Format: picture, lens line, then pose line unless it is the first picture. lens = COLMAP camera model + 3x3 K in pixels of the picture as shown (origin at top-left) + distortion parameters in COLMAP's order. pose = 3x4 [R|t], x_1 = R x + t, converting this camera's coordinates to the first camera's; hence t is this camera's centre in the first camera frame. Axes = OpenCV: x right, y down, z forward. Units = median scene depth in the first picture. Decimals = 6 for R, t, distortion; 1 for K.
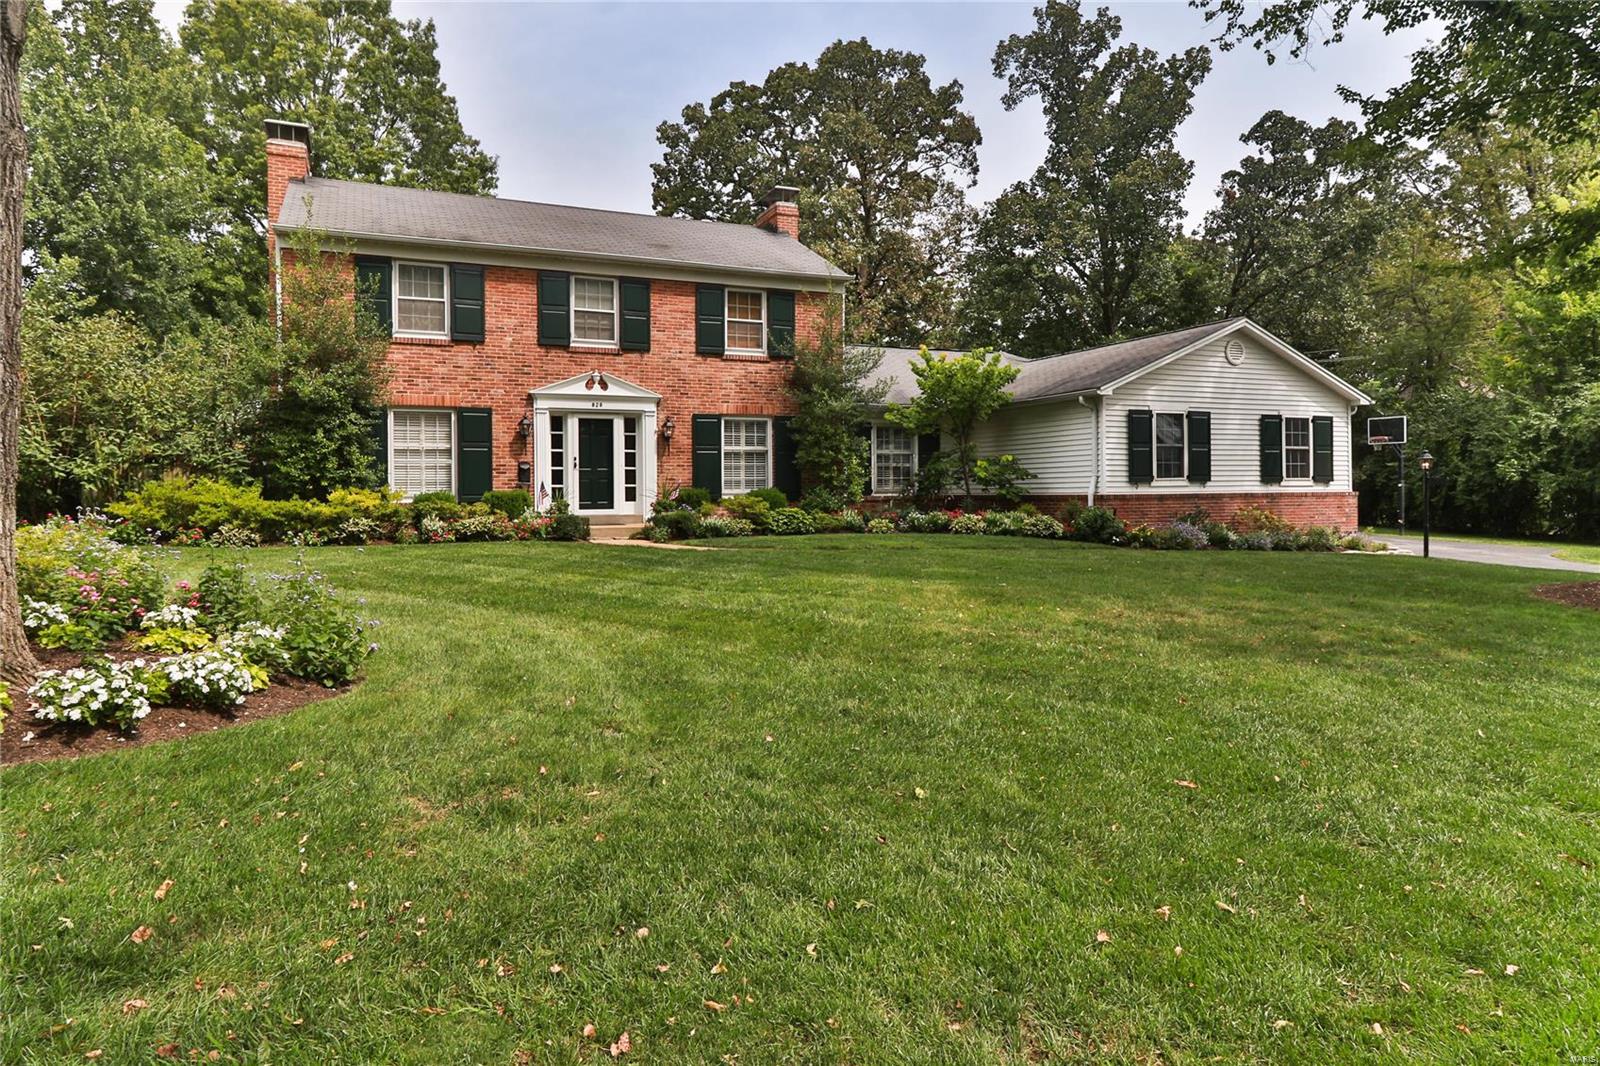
lens RADIAL K [[978.5, 0, 781.1], [0, 978.5, 491.3], [0, 0, 1]] dist [0.008158, 0.001670]
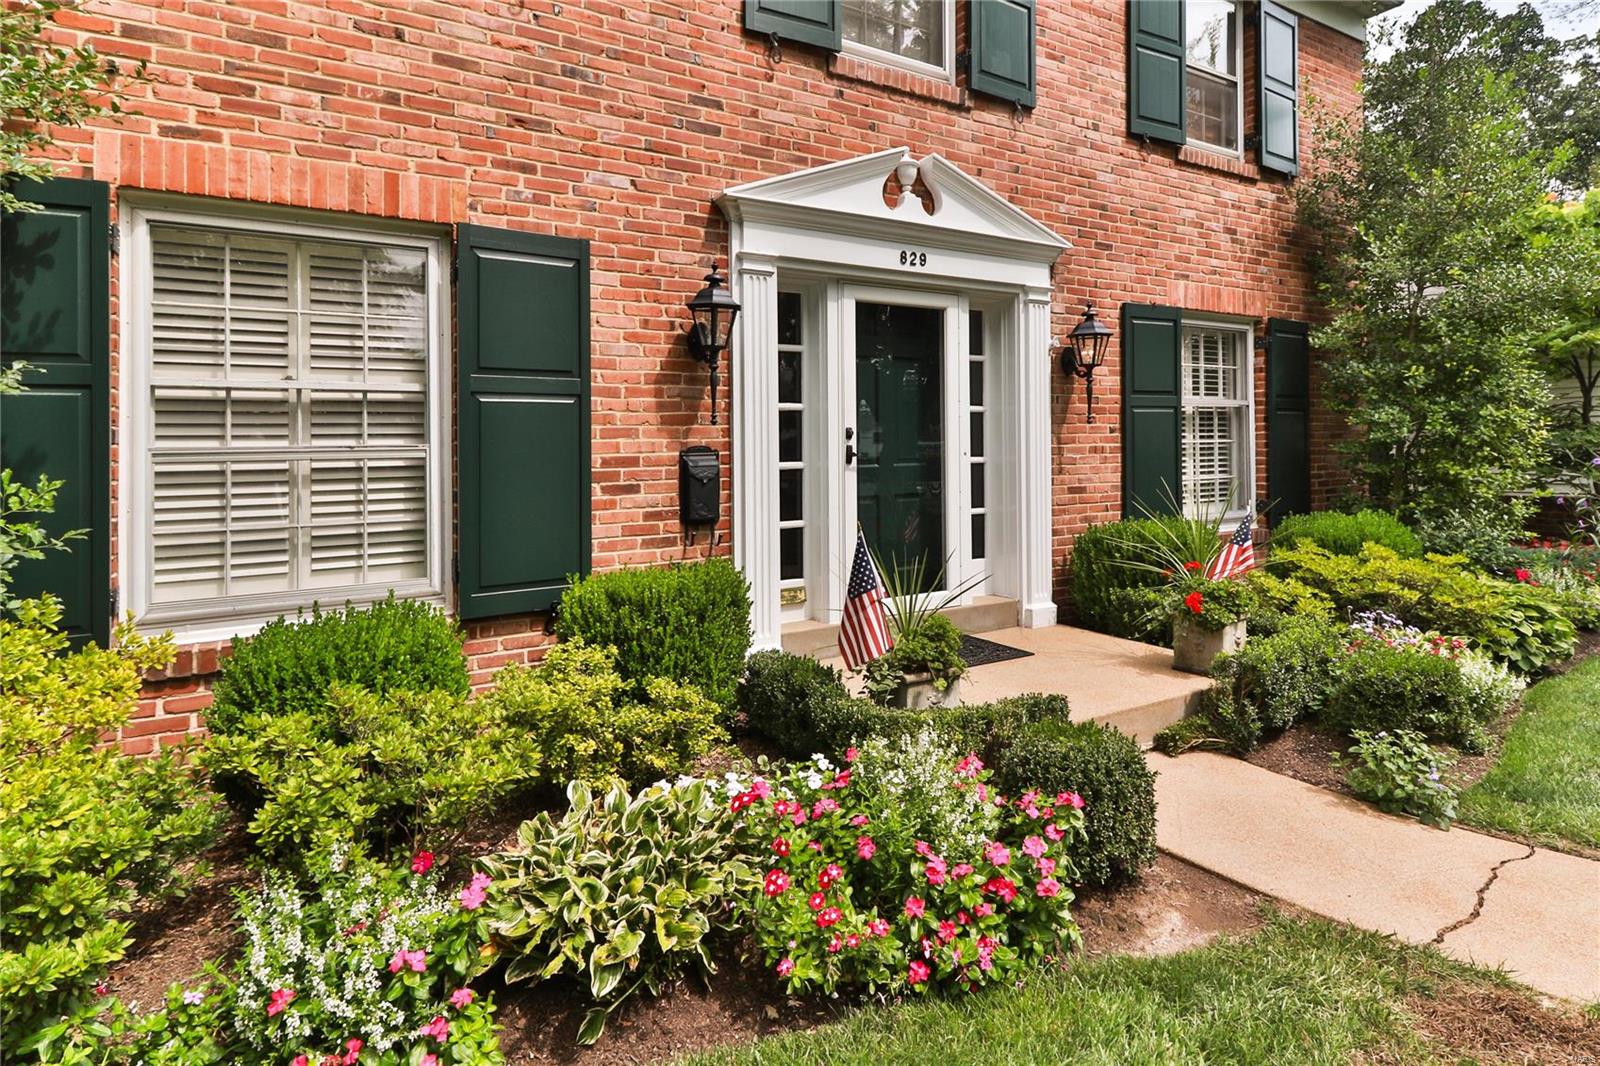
lens RADIAL K [[818.0, 0, 779.6], [0, 818.0, 427.0], [0, 0, 1]] dist [0.017954, -0.004315]
pose [[0.992918, -0.004533, 0.118718, -0.250651], [0.007467, 0.999677, -0.024275, -0.027966], [-0.118570, 0.024989, 0.992631, 0.720751]]
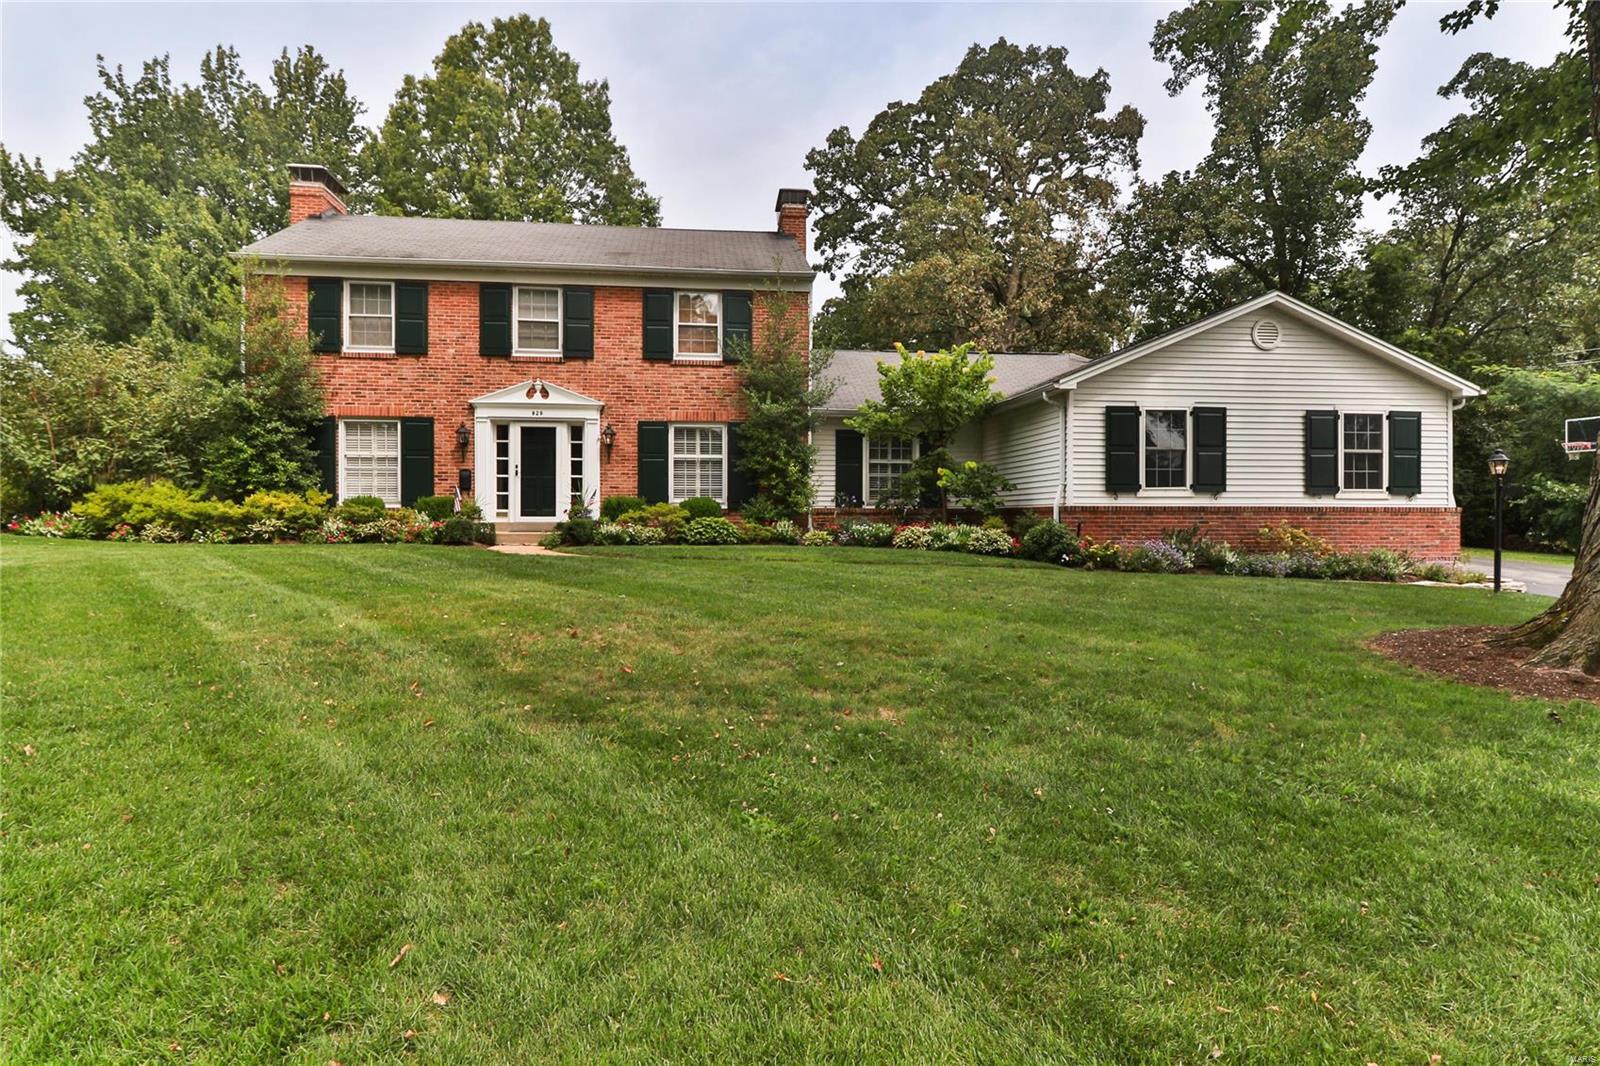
lens RADIAL K [[920.8, 0, 795.0], [0, 920.8, 516.9], [0, 0, 1]] dist [0.007116, -0.003282]
pose [[0.957229, 0.010879, -0.289127, 0.329667], [-0.010241, 0.999941, 0.003719, 0.012172], [0.289151, -0.000599, 0.957283, 0.159082]]
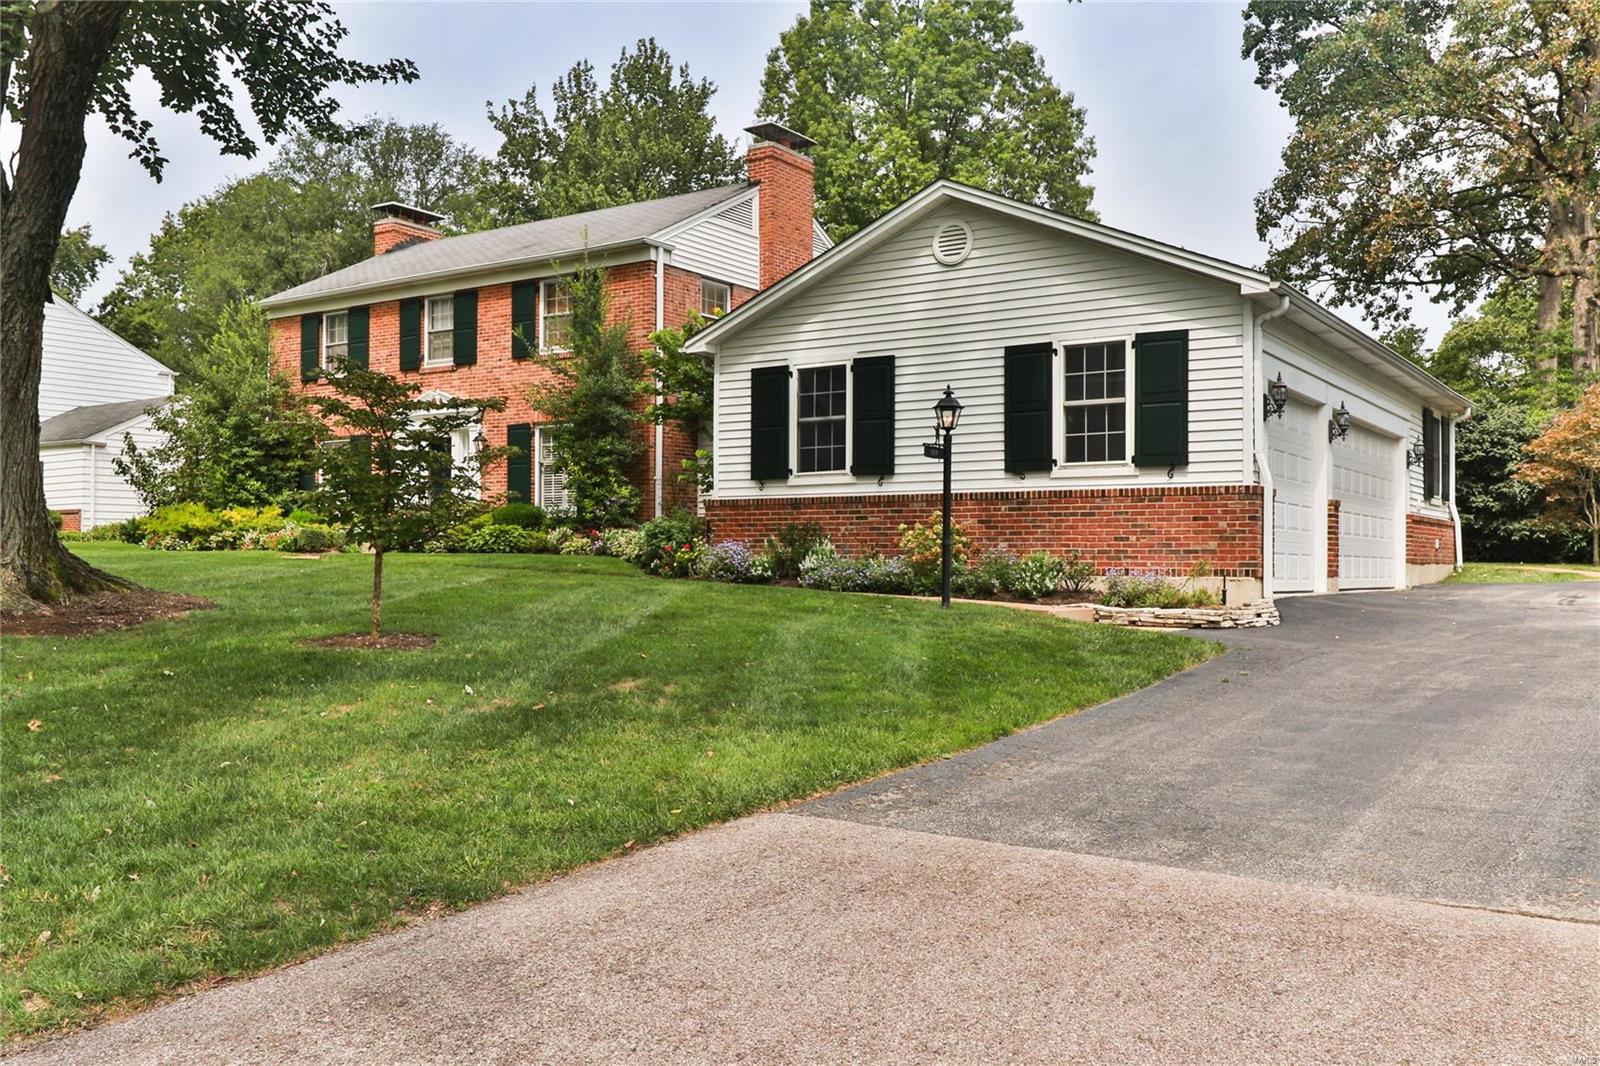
lens RADIAL K [[1350.7, 0, 812.4], [0, 1350.7, 526.9], [0, 0, 1]] dist [-0.003005, -0.000034]
pose [[0.550378, -0.010284, -0.834852, 1.128320], [-0.007249, 0.999828, -0.017095, 0.036558], [0.834884, 0.015460, 0.550209, 0.541858]]
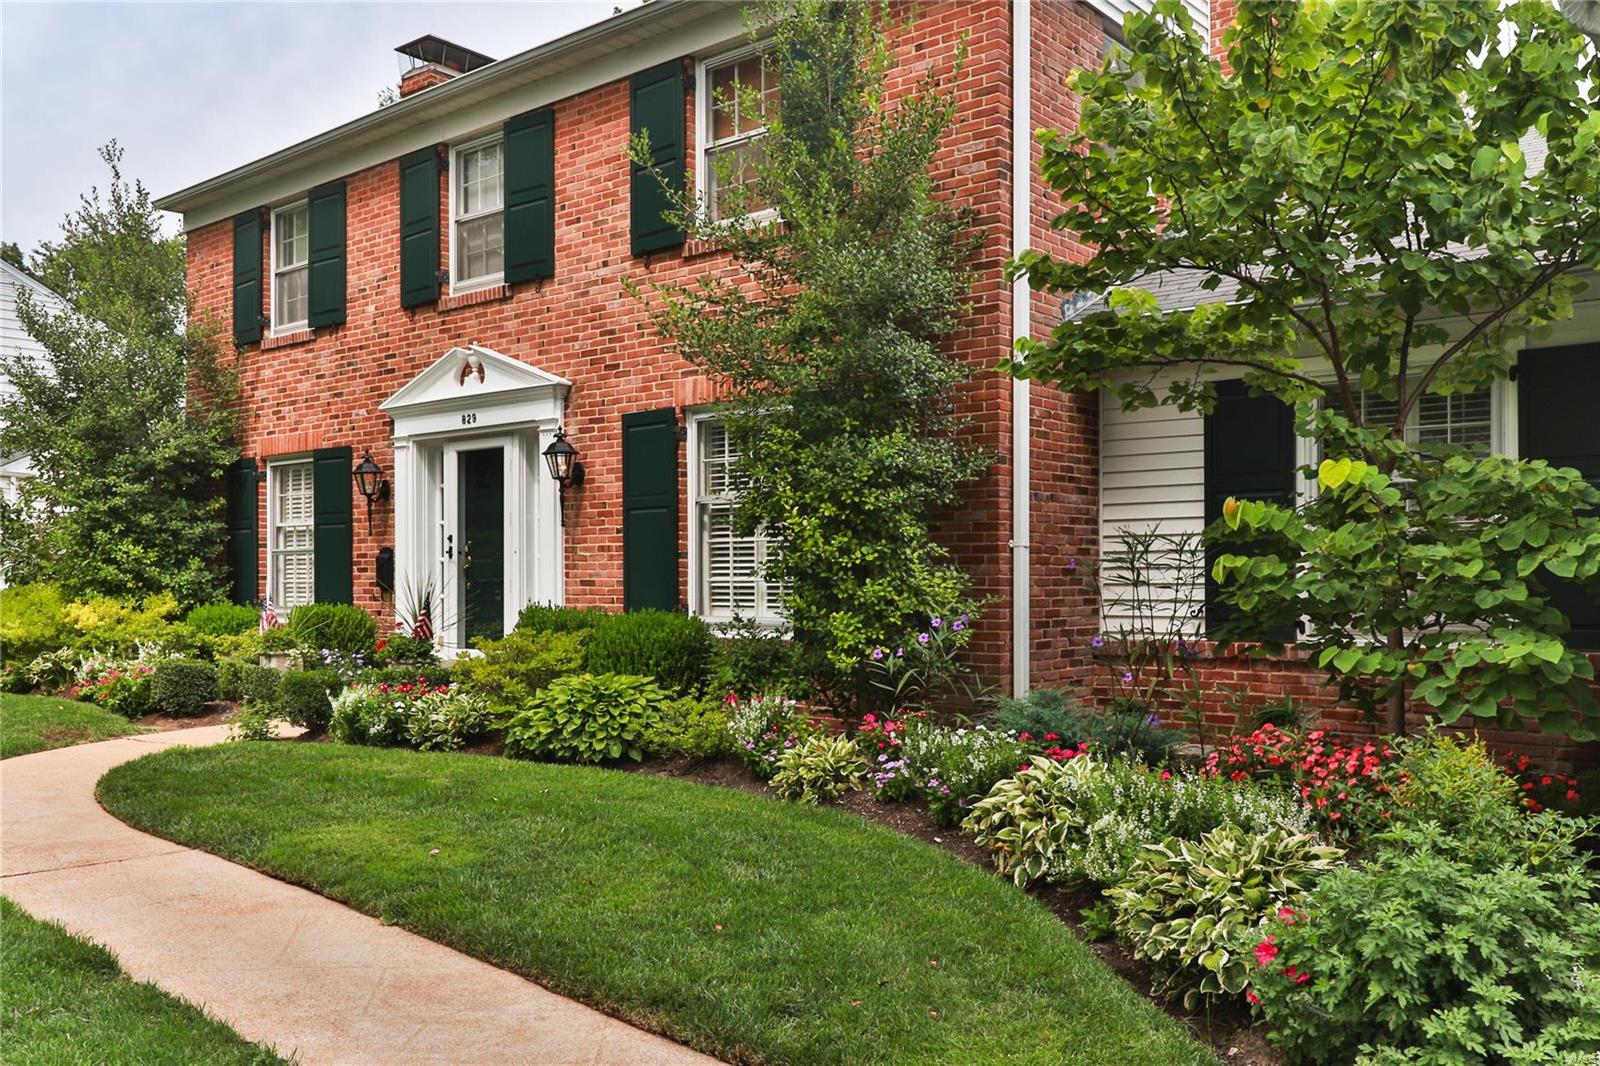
lens RADIAL K [[1352.5, 0, 798.4], [0, 1352.5, 547.6], [0, 0, 1]] dist [0.002979, -0.000865]
pose [[0.450633, -0.016705, -0.892553, 0.420258], [-0.002325, 0.999800, -0.019886, -0.015776], [0.892706, 0.011037, 0.450504, 0.821039]]
